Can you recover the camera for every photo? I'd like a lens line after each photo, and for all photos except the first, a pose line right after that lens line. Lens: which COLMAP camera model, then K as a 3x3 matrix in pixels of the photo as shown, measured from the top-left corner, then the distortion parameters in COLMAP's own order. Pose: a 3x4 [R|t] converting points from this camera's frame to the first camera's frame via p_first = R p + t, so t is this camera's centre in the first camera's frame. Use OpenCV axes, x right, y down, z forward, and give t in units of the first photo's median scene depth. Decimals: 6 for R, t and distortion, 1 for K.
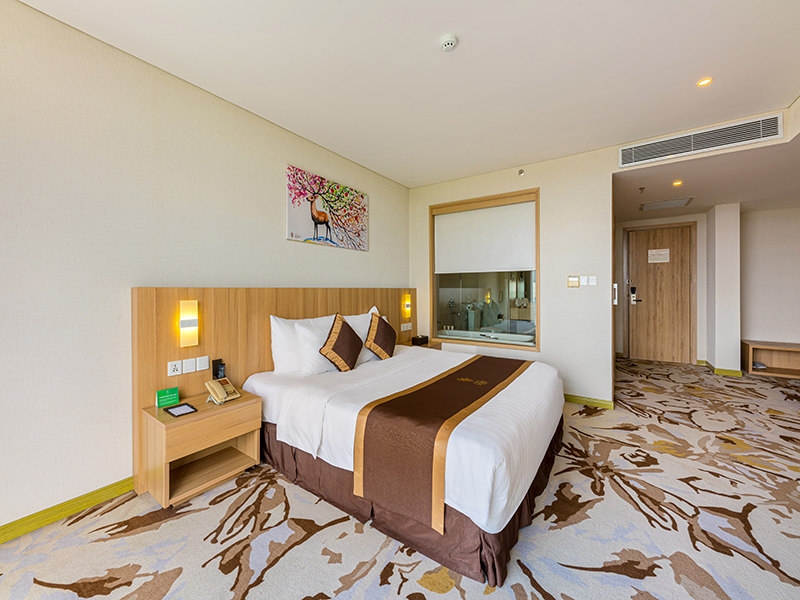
lens RADIAL K [[315.8, 0, 400.0], [0, 315.8, 291.6], [0, 0, 1]] dist [0.001736, -0.000600]
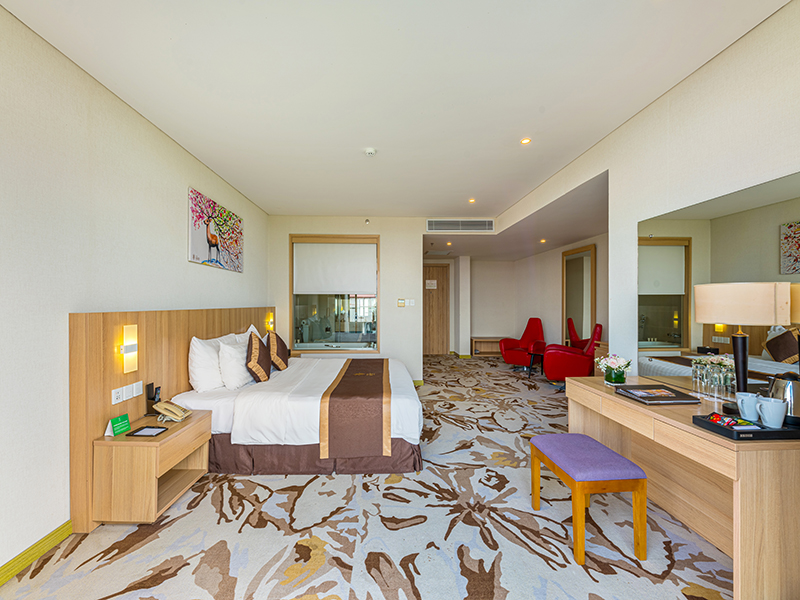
lens RADIAL K [[319.9, 0, 385.5], [0, 319.9, 303.4], [0, 0, 1]] dist [0.000002, -0.000289]
pose [[0.812482, 0.003851, 0.582974, -0.476538], [-0.000890, 0.999985, -0.005365, -0.027326], [-0.582986, 0.003840, 0.812473, -0.210712]]
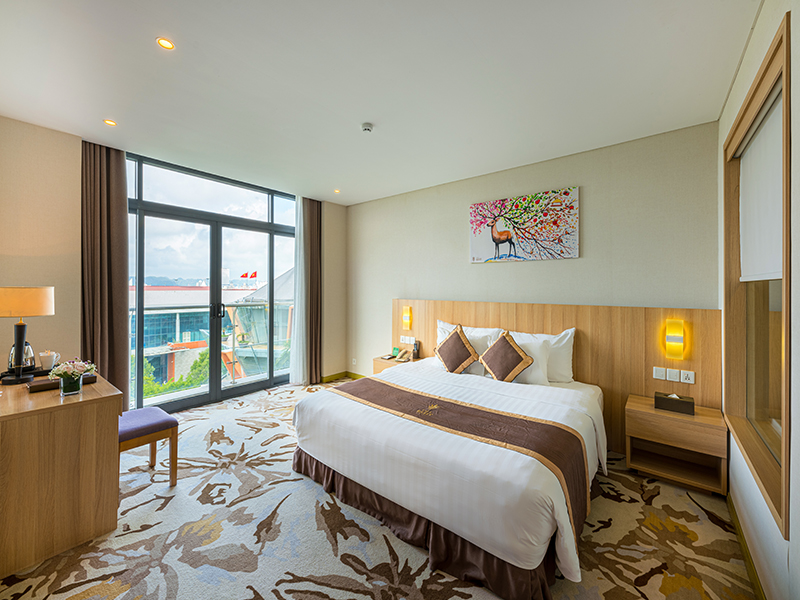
lens RADIAL K [[322.4, 0, 389.6], [0, 322.4, 294.5], [0, 0, 1]] dist [0.002440, 0.000032]
pose [[-0.085250, 0.029335, -0.995928, 1.048020], [-0.004303, 0.999546, 0.029810, -0.081938], [0.996350, 0.006827, -0.085085, 0.842573]]
